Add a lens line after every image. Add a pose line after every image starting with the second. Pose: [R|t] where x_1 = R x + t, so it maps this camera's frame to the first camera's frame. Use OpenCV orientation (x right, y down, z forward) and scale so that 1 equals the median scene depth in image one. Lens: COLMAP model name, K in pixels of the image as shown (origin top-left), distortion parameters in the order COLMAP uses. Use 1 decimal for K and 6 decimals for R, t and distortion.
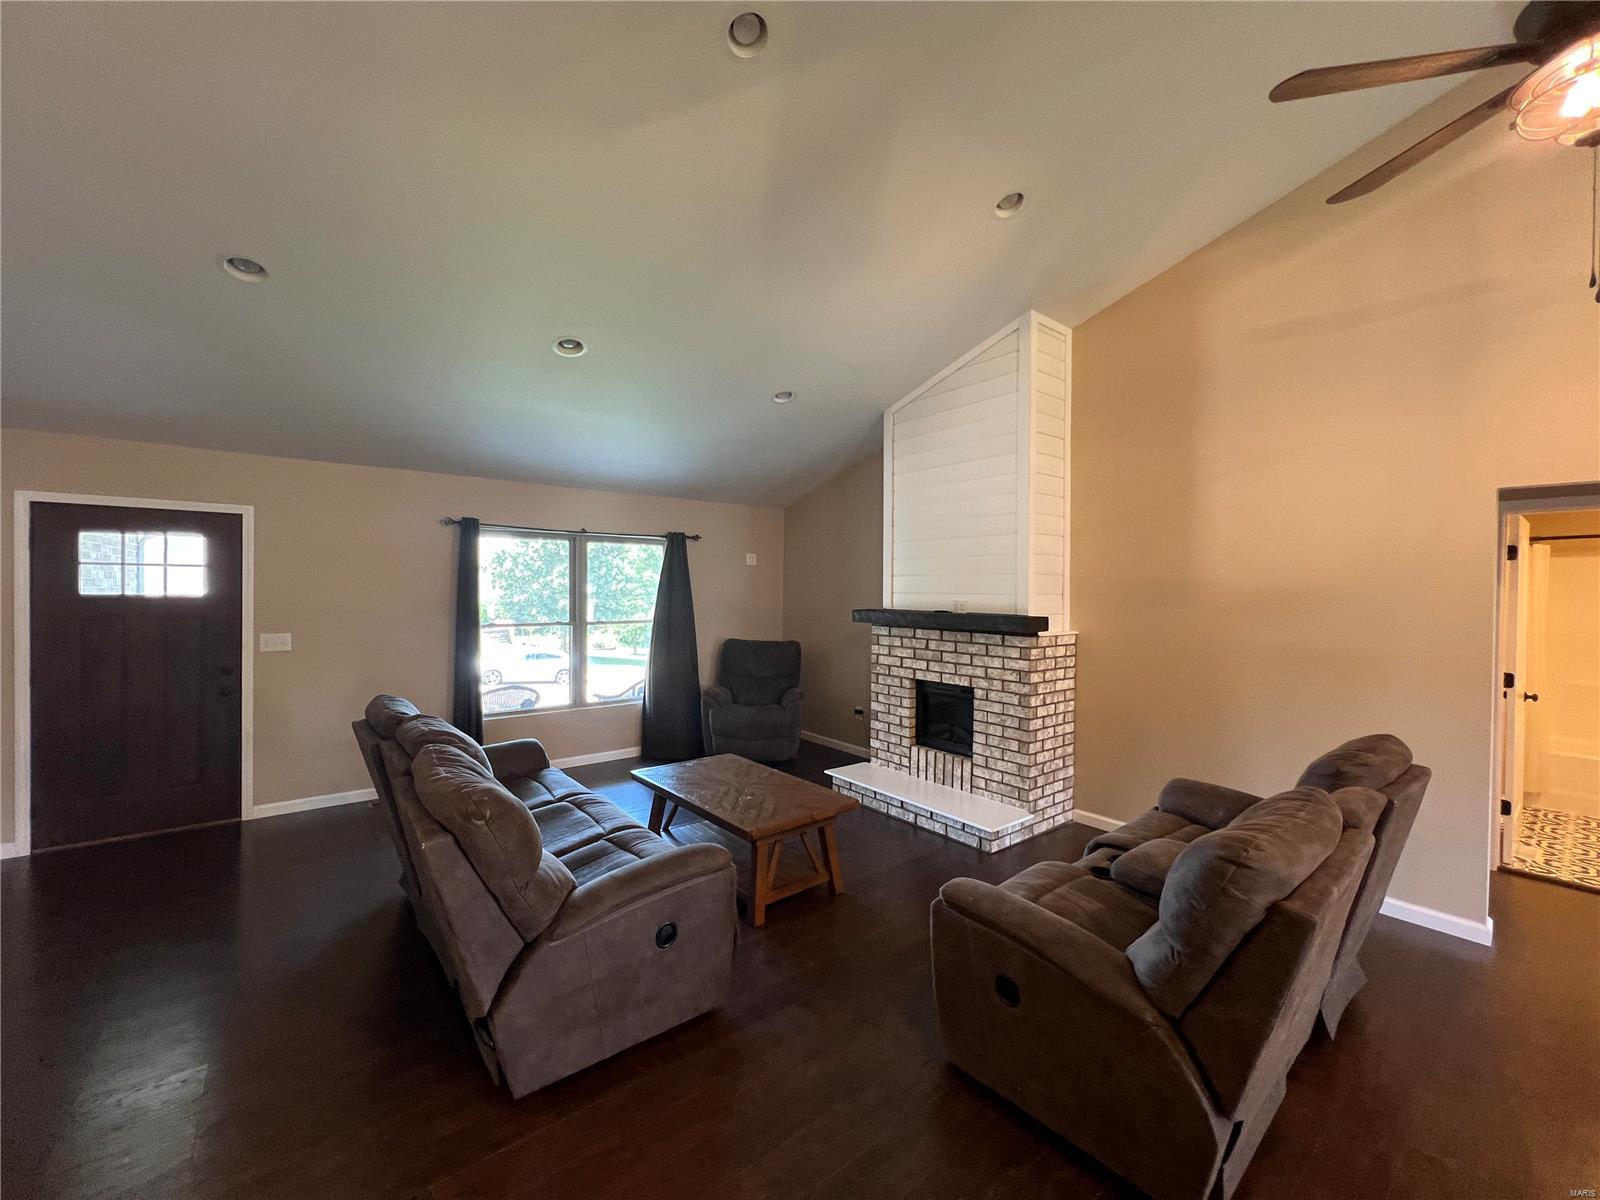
lens RADIAL K [[640.2, 0, 794.0], [0, 640.2, 597.4], [0, 0, 1]] dist [-0.001545, -0.000118]
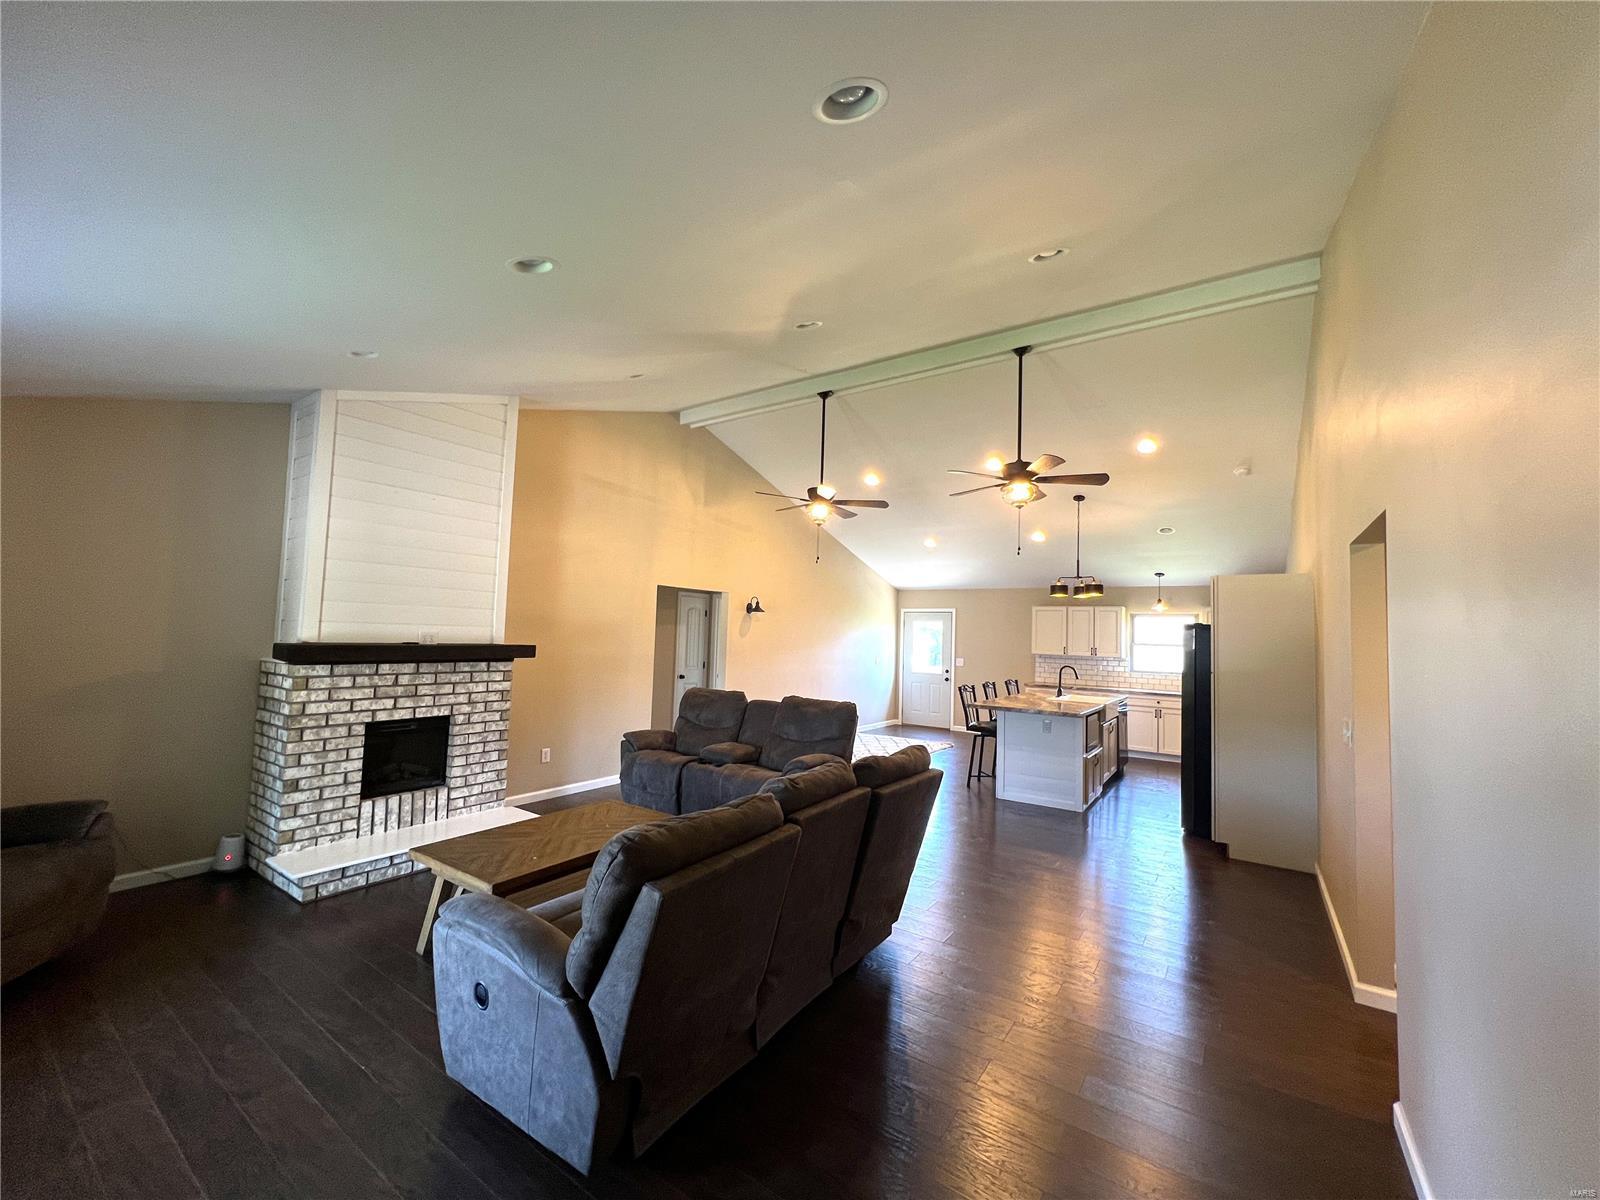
lens RADIAL K [[640.2, 0, 789.6], [0, 640.2, 597.3], [0, 0, 1]] dist [-0.001545, -0.000118]
pose [[-0.283339, 0.037525, 0.958285, -0.893871], [-0.021520, 0.998734, -0.045472, -0.015795], [-0.958778, -0.033507, -0.282173, 0.780912]]
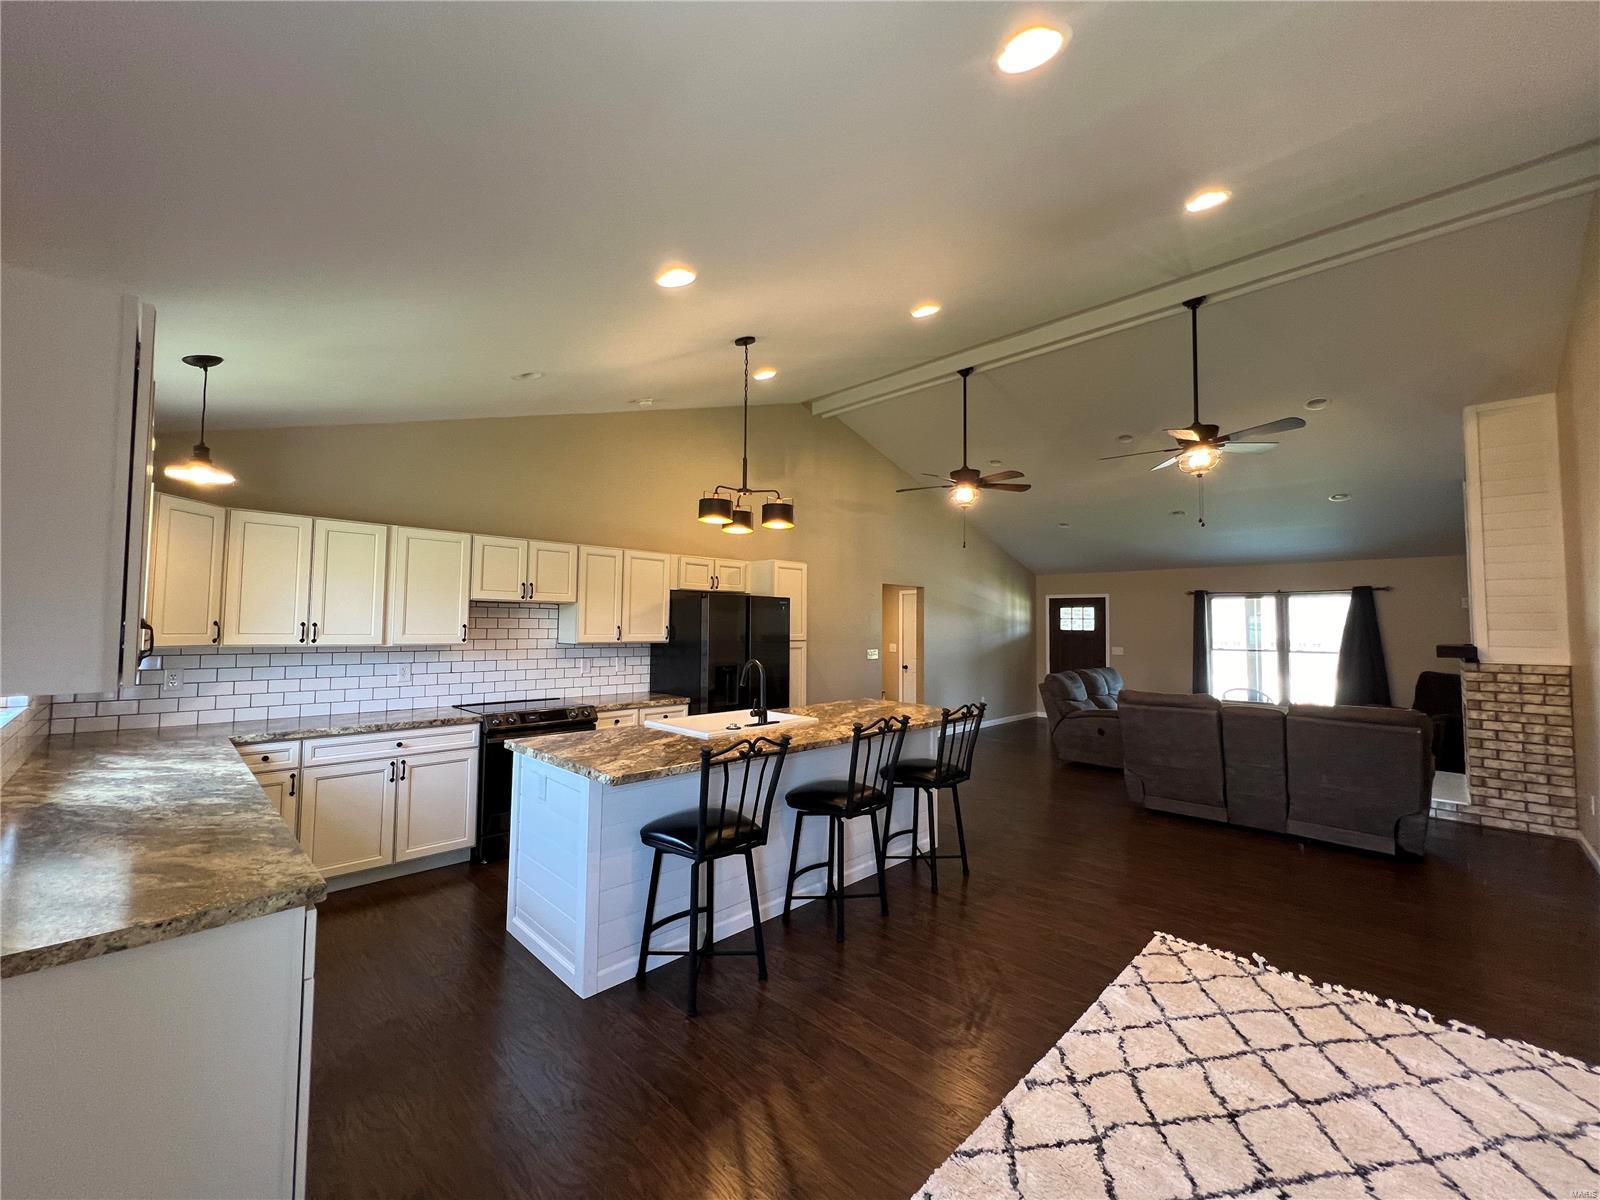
lens RADIAL K [[642.0, 0, 800.2], [0, 642.0, 595.3], [0, 0, 1]] dist [-0.006263, 0.001144]
pose [[0.123193, -0.055058, -0.990854, 1.359785], [-0.024371, 0.997991, -0.058484, 0.032180], [0.992083, 0.031353, 0.121604, -0.437693]]
